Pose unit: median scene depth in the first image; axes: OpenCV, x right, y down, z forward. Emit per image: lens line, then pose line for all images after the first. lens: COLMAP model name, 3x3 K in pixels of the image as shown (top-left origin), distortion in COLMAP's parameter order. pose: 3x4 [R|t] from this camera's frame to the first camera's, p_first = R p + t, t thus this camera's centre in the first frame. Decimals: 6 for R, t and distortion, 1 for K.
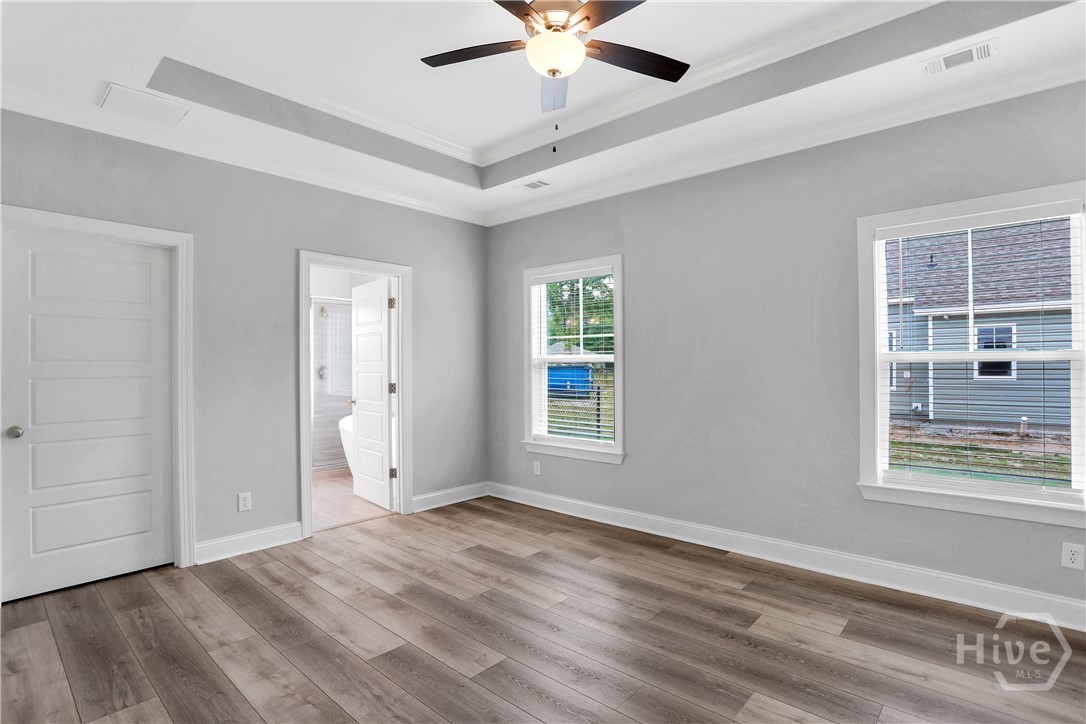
lens RADIAL K [[531.8, 0, 540.0], [0, 531.8, 365.2], [0, 0, 1]] dist [-0.074245, 0.029420]
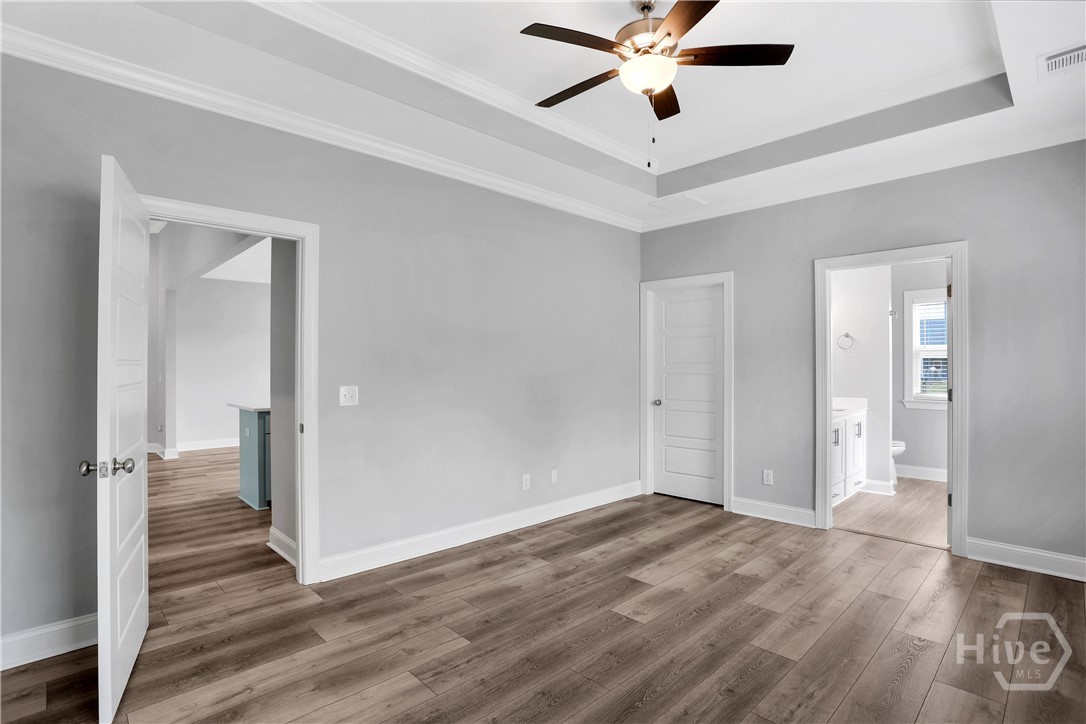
lens RADIAL K [[531.8, 0, 540.0], [0, 531.8, 365.2], [0, 0, 1]] dist [-0.074245, 0.029420]
pose [[-0.075082, 0.001757, -0.997176, 0.860702], [0.001315, 0.999998, 0.001663, -0.006653], [0.997176, -0.001187, -0.075084, 0.673231]]
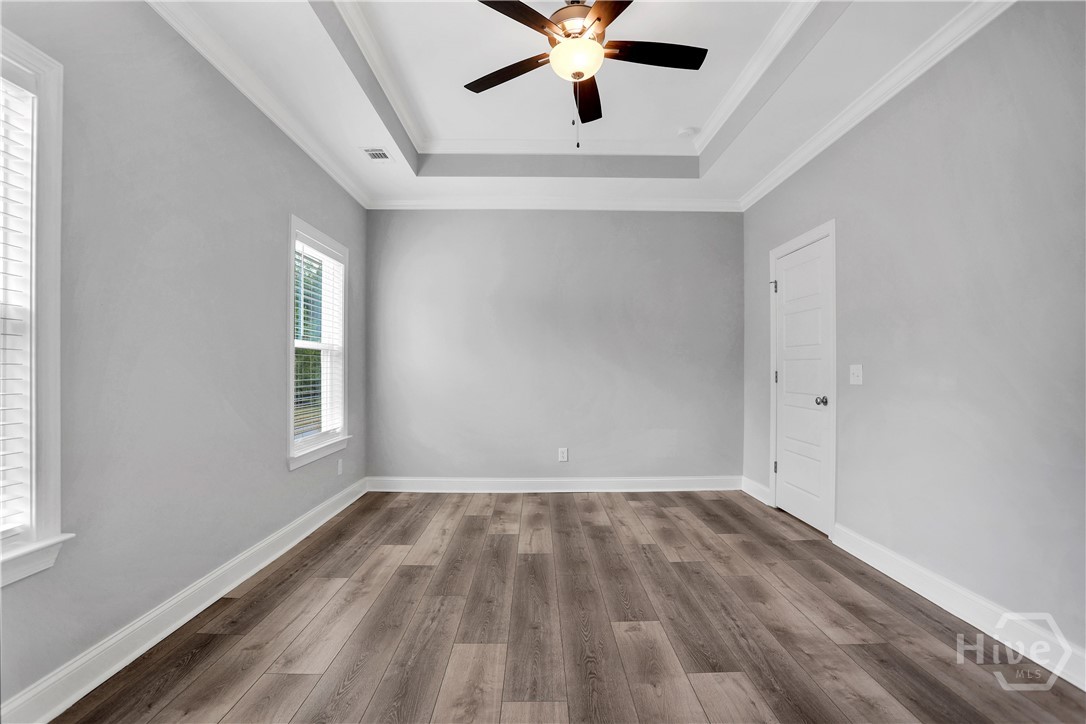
lens RADIAL K [[531.8, 0, 540.0], [0, 531.8, 365.2], [0, 0, 1]] dist [-0.074245, 0.029420]
pose [[-0.672035, 0.009680, 0.740456, -0.580070], [0.003155, 0.999943, -0.010209, 0.048682], [-0.740512, -0.004525, -0.672027, 1.414652]]
